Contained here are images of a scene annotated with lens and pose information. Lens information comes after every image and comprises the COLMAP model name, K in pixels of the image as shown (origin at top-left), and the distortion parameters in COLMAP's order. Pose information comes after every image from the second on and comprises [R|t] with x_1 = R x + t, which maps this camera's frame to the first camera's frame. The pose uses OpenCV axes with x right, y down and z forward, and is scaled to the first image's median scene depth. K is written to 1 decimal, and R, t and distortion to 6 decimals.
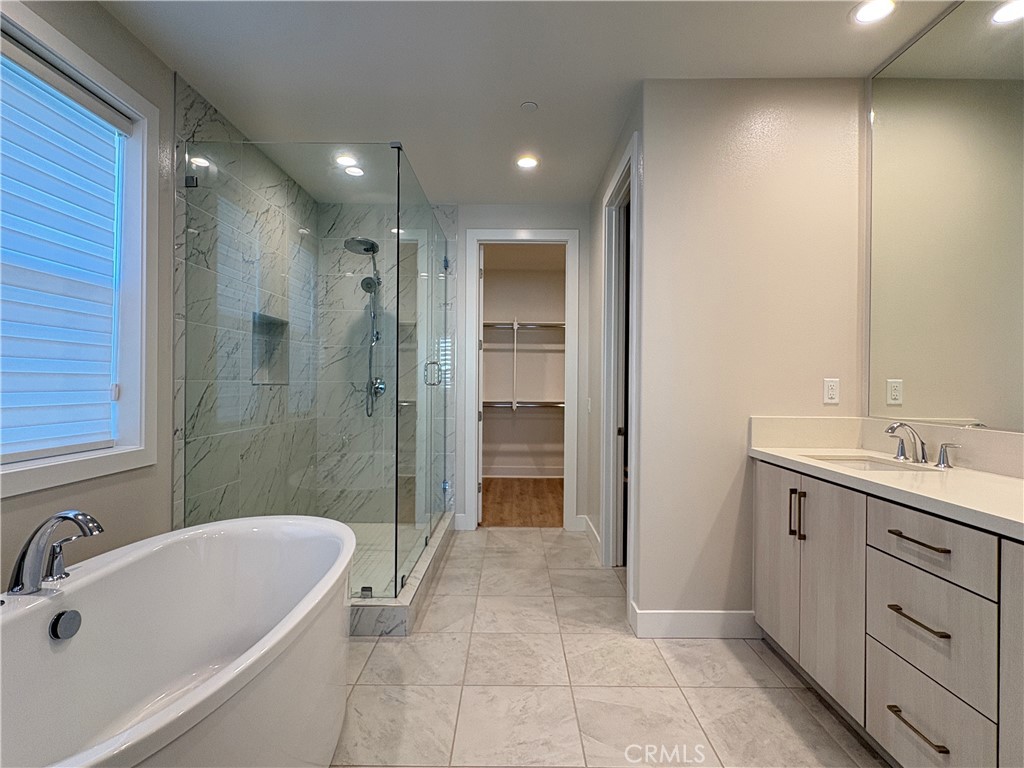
lens RADIAL K [[500.4, 0, 513.5], [0, 500.4, 384.6], [0, 0, 1]] dist [-0.009871, 0.000317]
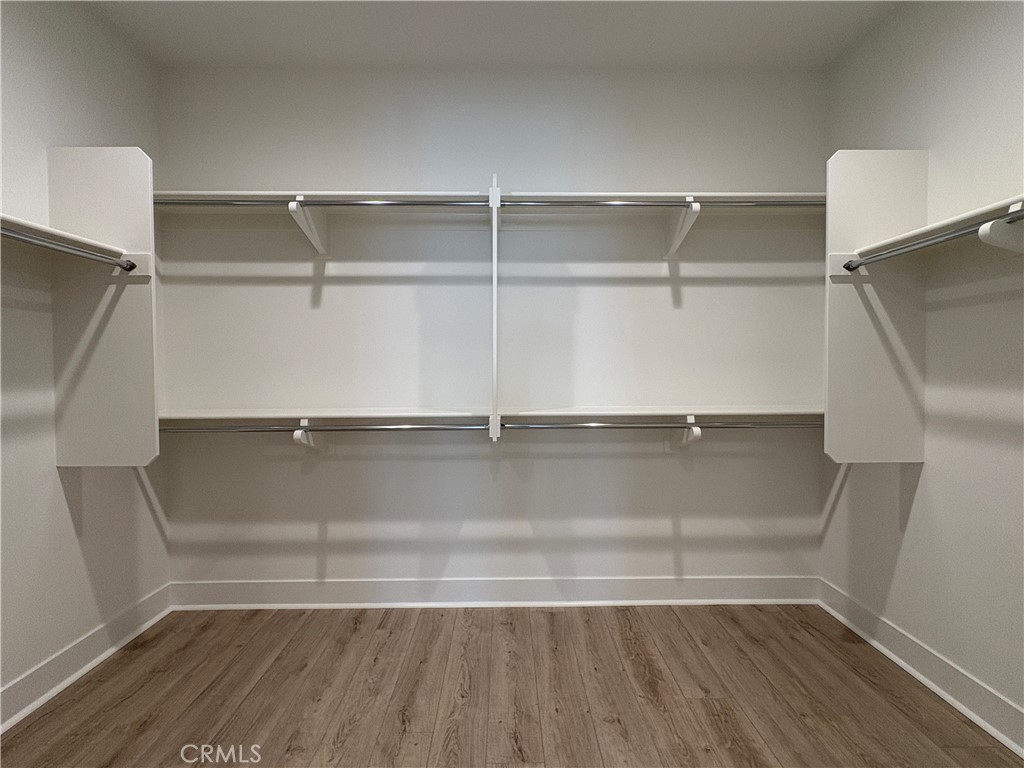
lens RADIAL K [[500.4, 0, 512.1], [0, 500.4, 382.0], [0, 0, 1]] dist [-0.009871, 0.000317]
pose [[0.999480, -0.014007, 0.029037, 0.004461], [0.013250, 0.999572, 0.026079, -0.000486], [-0.029390, -0.025681, 0.999238, 0.619435]]
